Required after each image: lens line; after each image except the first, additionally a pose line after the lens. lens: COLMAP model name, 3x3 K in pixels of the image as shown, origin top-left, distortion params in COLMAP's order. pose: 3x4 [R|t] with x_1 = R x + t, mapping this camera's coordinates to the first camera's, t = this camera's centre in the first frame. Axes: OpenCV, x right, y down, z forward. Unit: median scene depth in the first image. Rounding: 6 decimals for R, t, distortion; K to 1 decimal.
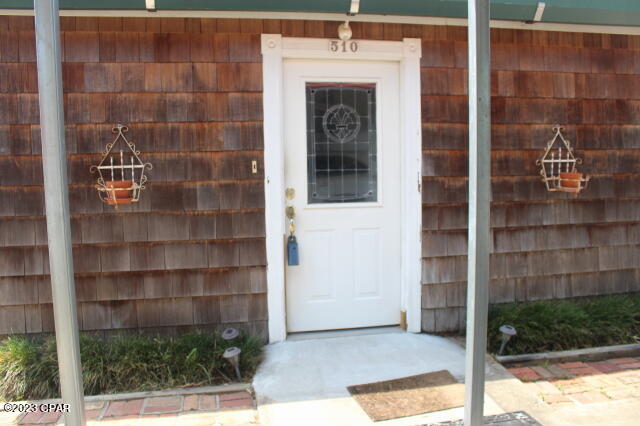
lens RADIAL K [[526.1, 0, 319.8], [0, 526.1, 217.6], [0, 0, 1]] dist [-0.164249, 0.136967]
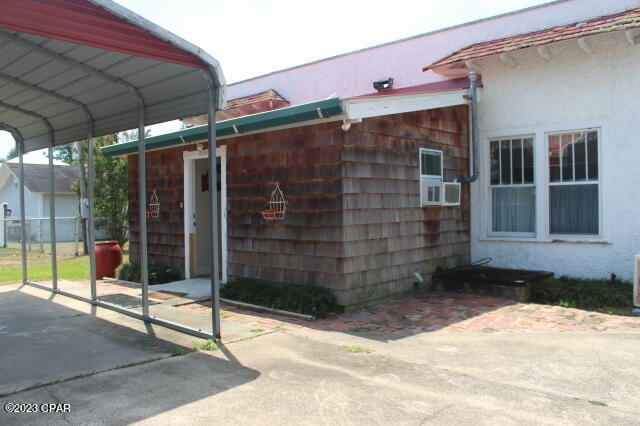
lens RADIAL K [[526.1, 0, 319.8], [0, 526.1, 217.6], [0, 0, 1]] dist [-0.164249, 0.136967]
pose [[0.613663, 0.029943, -0.789000, 1.975635], [-0.075974, 0.996883, -0.021259, -0.030885], [0.785904, 0.072989, 0.614025, 0.006562]]
